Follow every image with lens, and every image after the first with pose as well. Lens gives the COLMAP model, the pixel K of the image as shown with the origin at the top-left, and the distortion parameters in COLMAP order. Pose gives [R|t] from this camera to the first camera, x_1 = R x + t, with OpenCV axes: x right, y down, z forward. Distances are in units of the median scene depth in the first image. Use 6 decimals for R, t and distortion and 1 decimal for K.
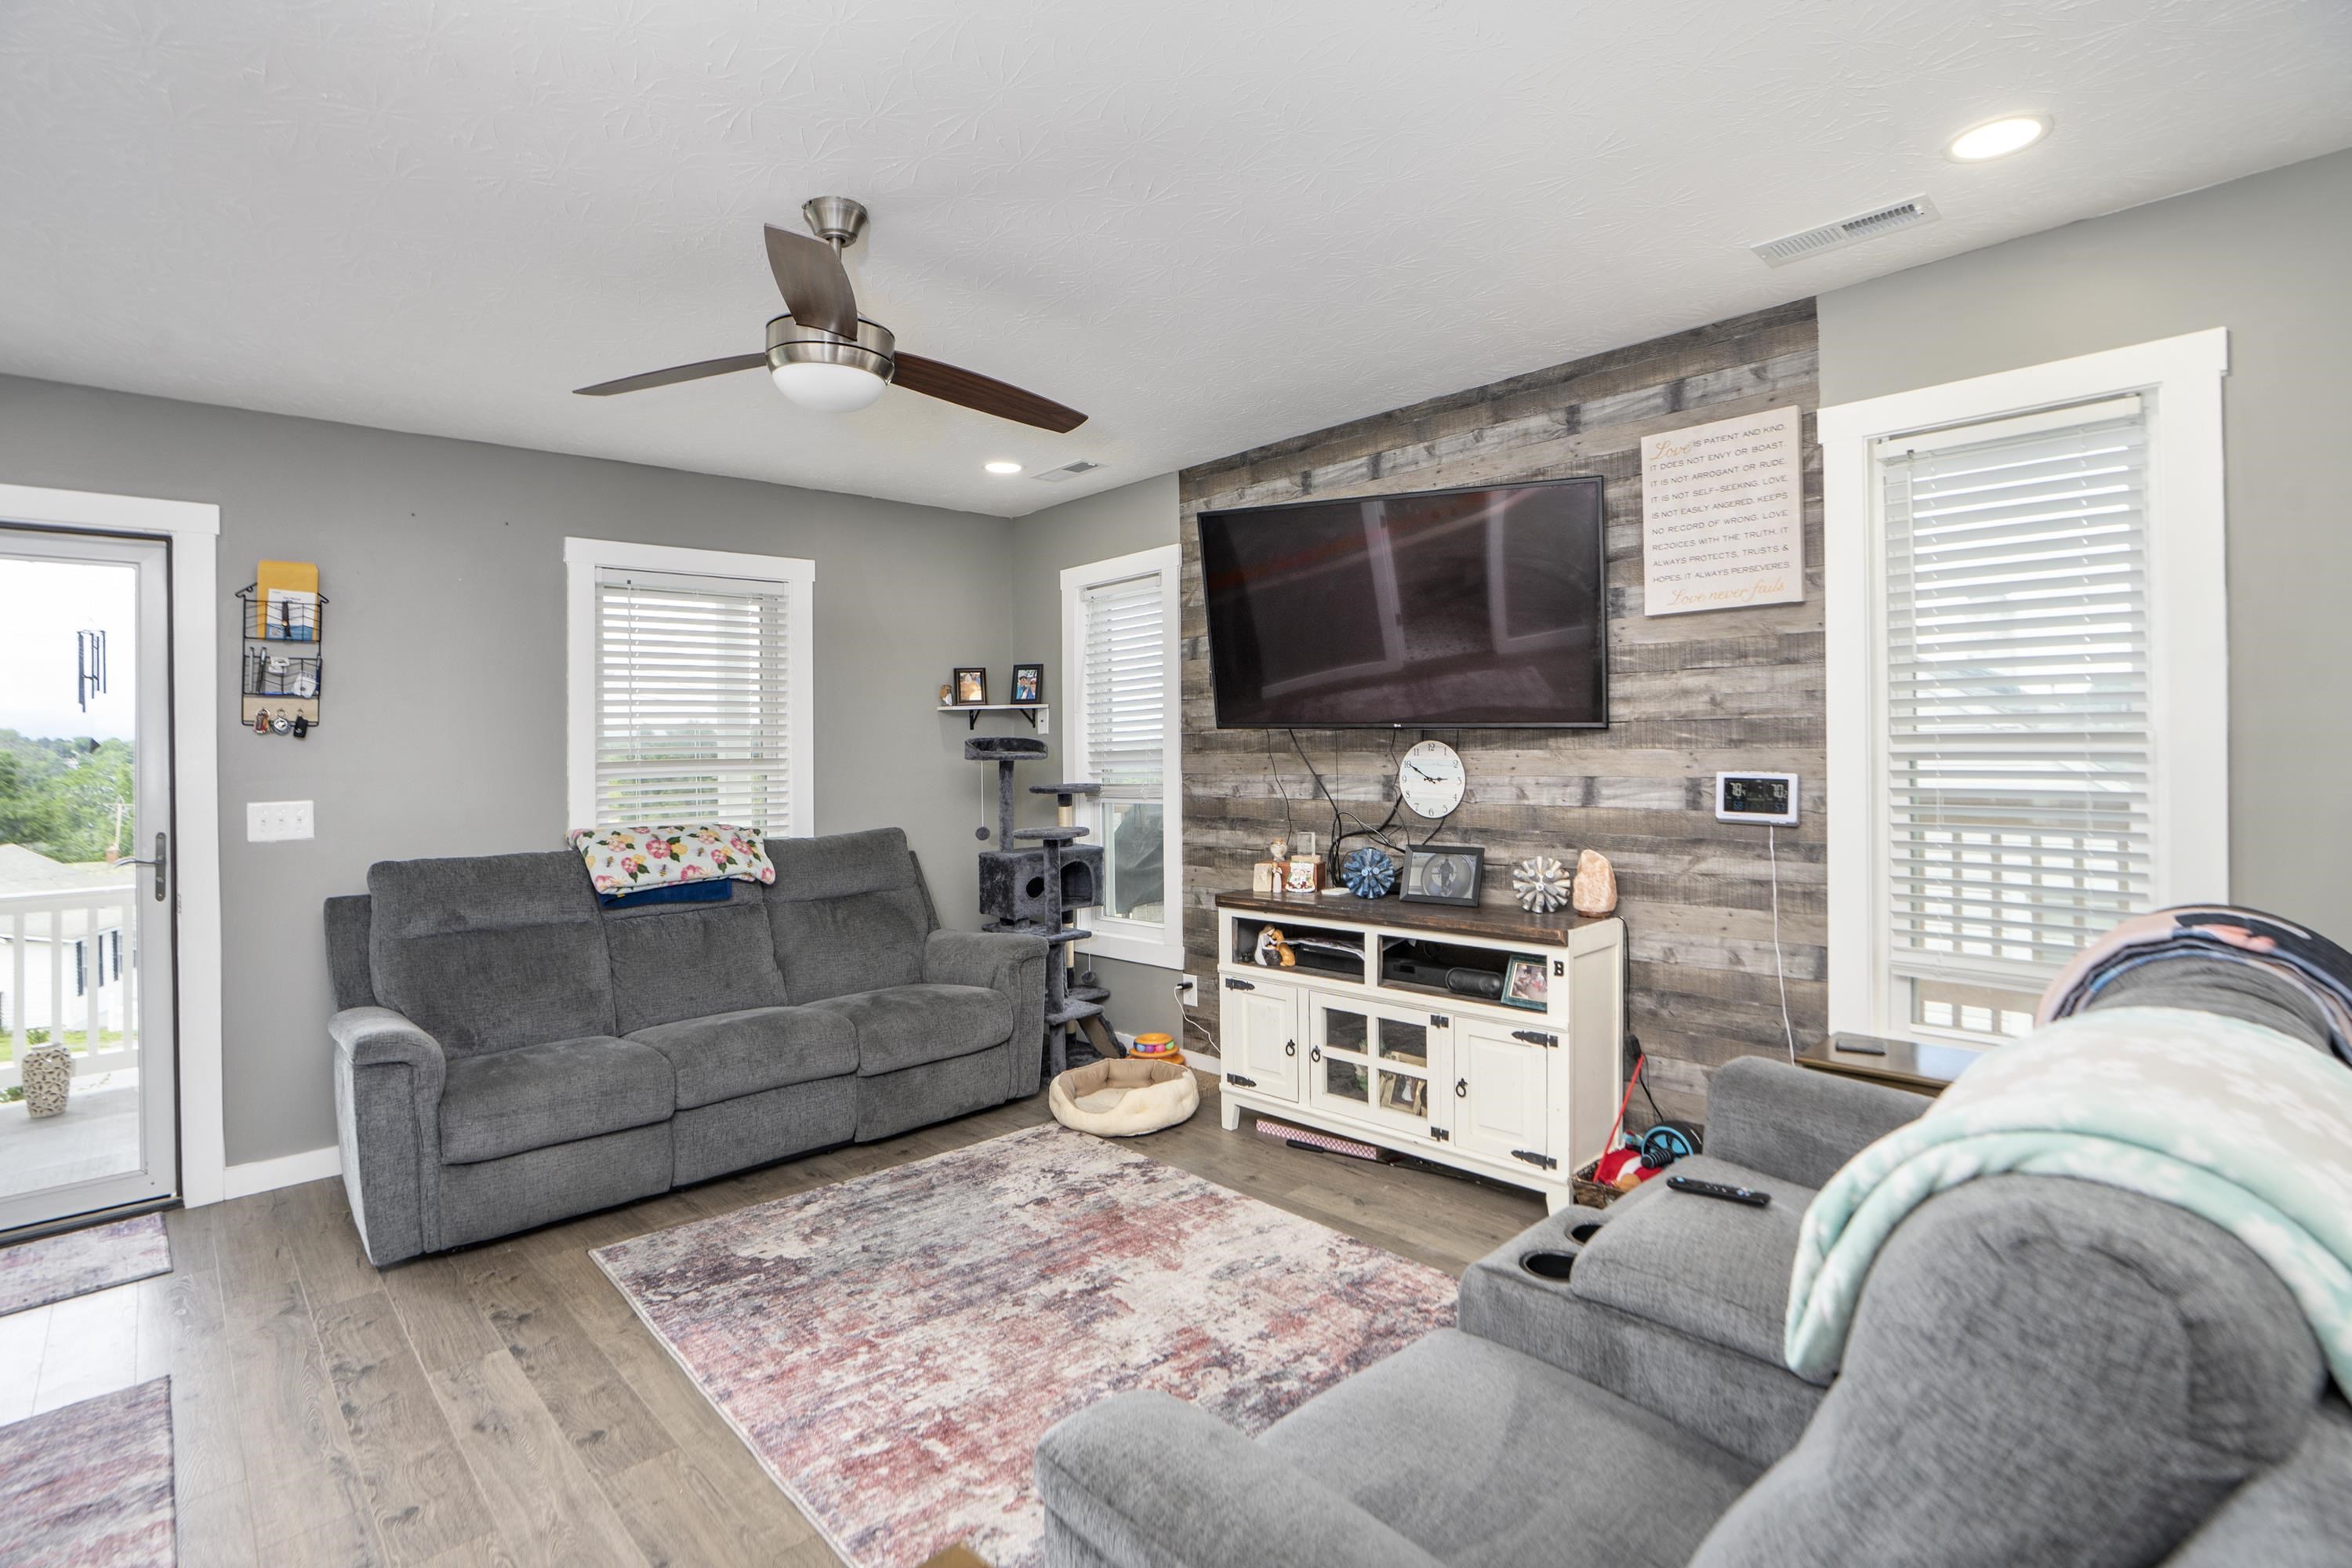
lens RADIAL K [[1132.6, 0, 1160.7], [0, 1132.6, 753.4], [0, 0, 1]] dist [-0.070179, 0.026671]
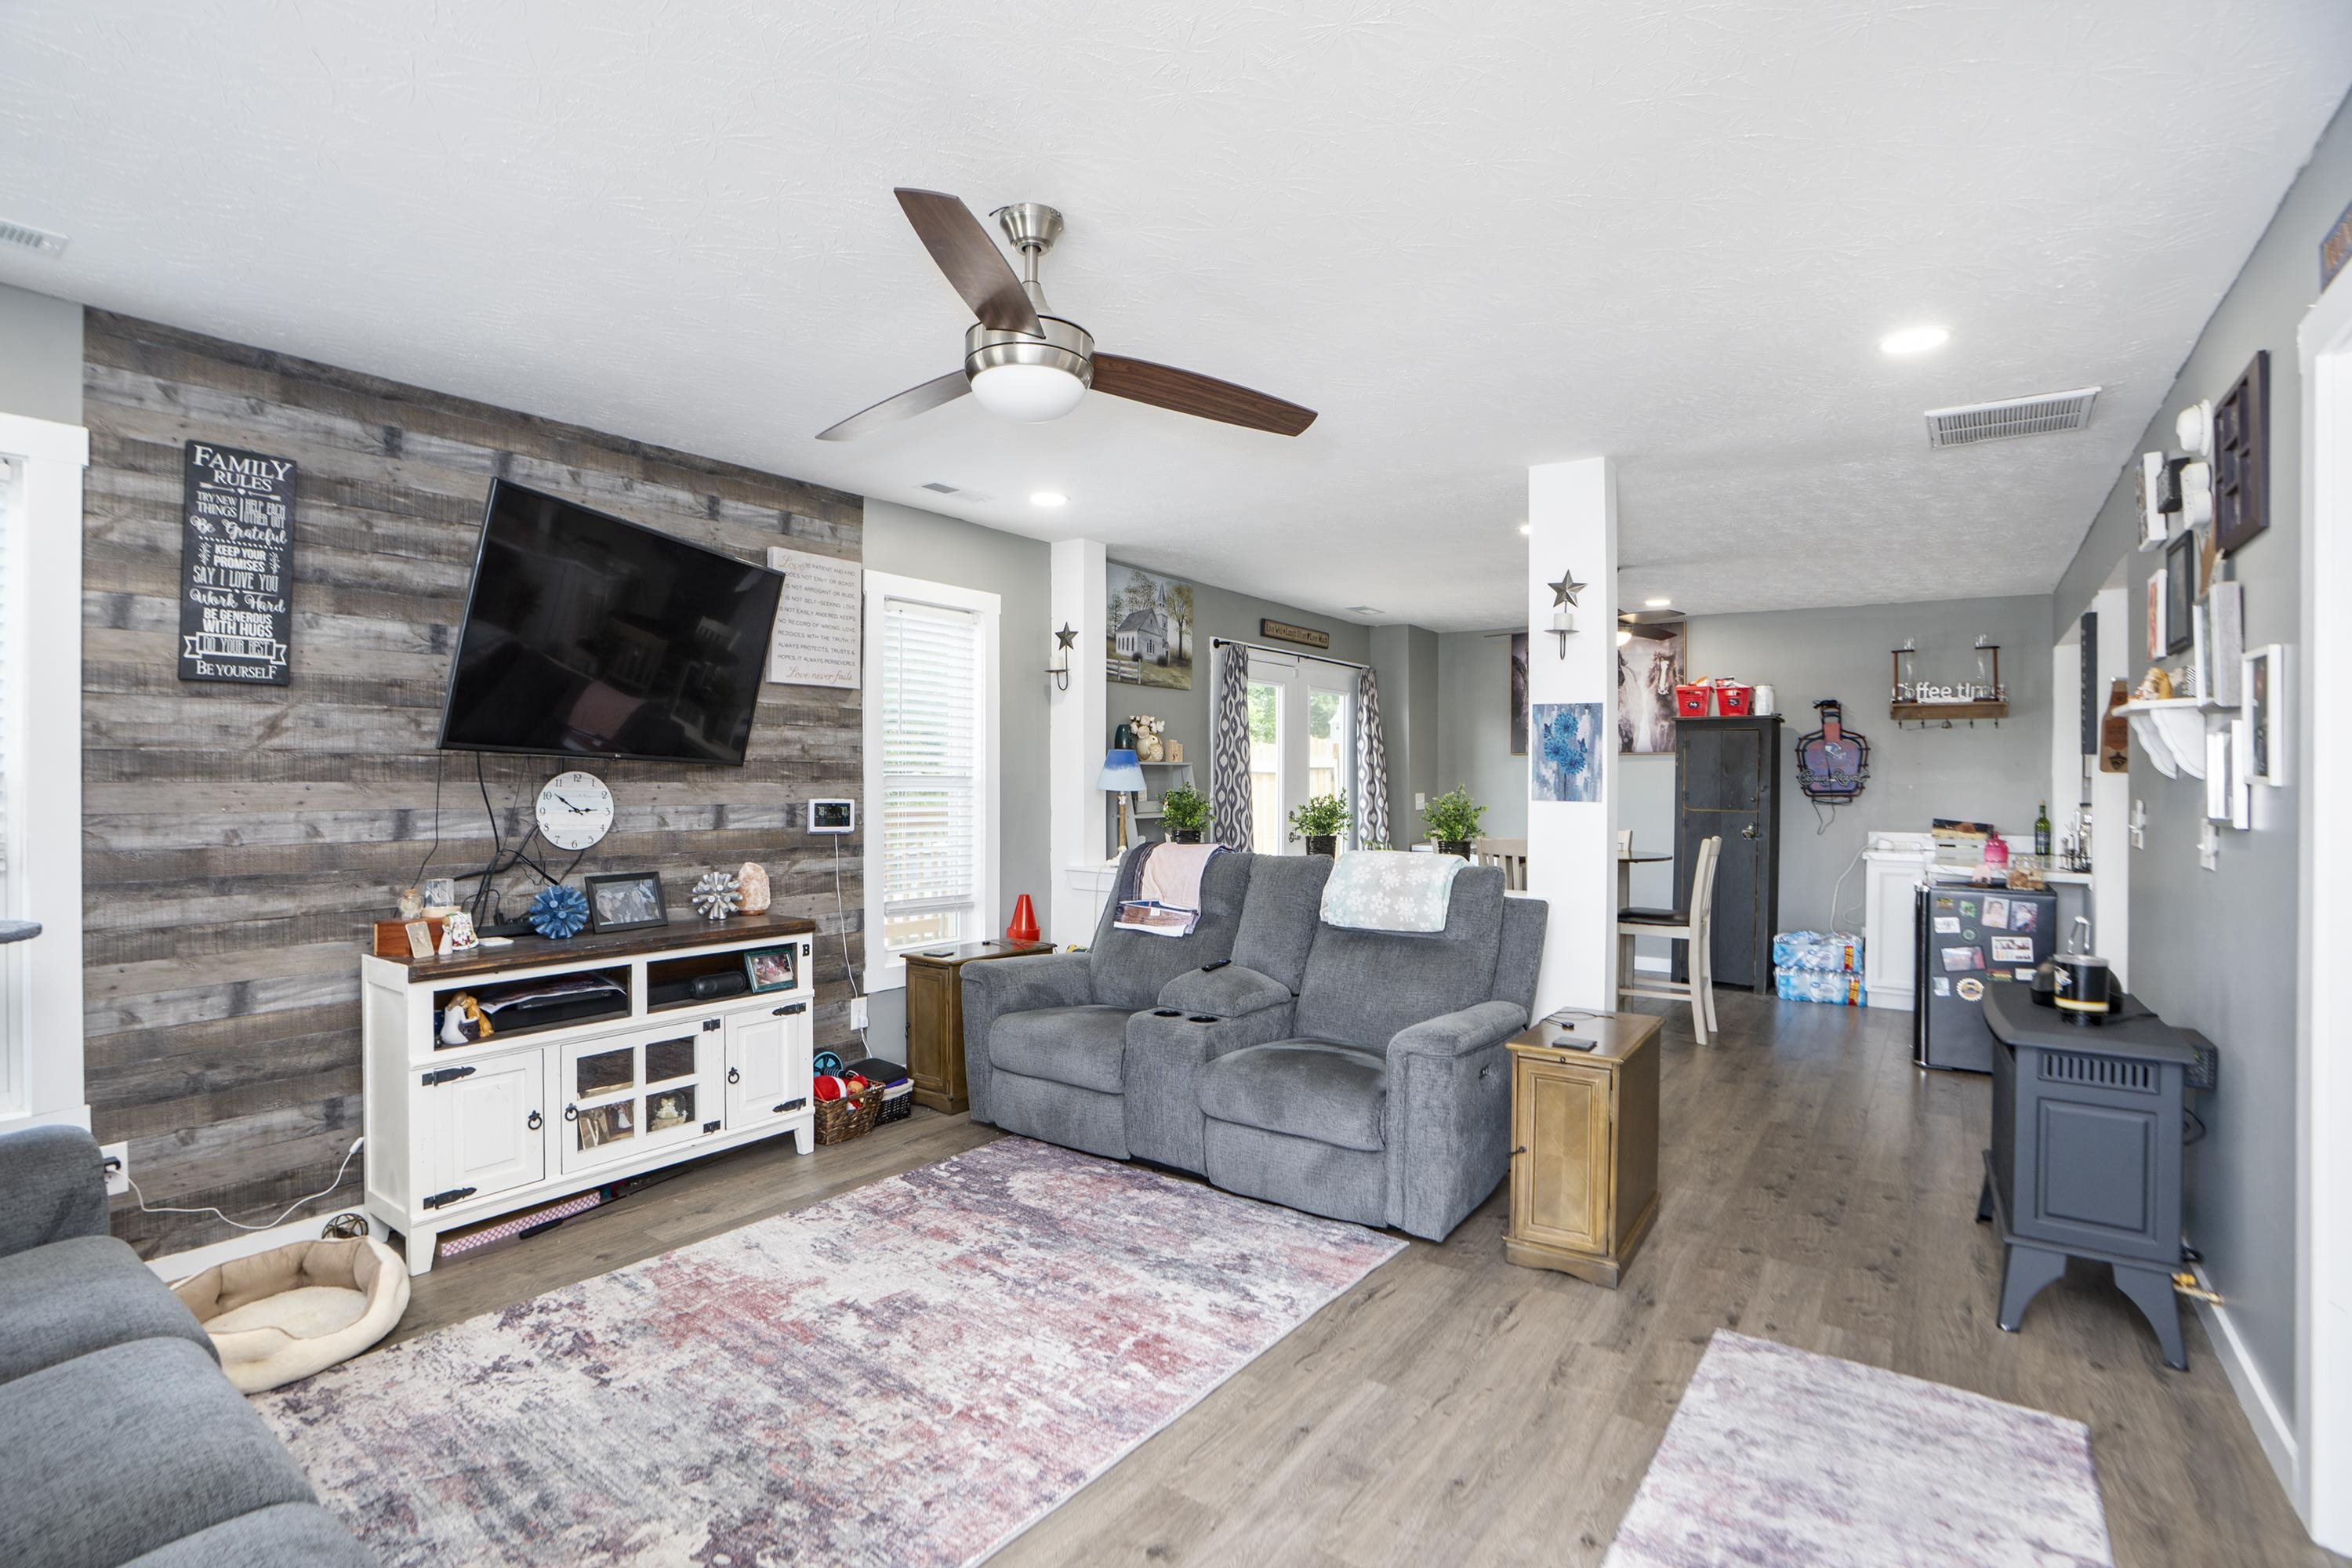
lens RADIAL K [[1098.1, 0, 1179.3], [0, 1098.1, 798.8], [0, 0, 1]] dist [-0.041511, 0.000848]
pose [[-0.198511, -0.000842, 0.980098, -0.900196], [0.002497, 0.999996, 0.001365, 0.014326], [-0.980096, 0.002719, -0.198508, 0.761139]]
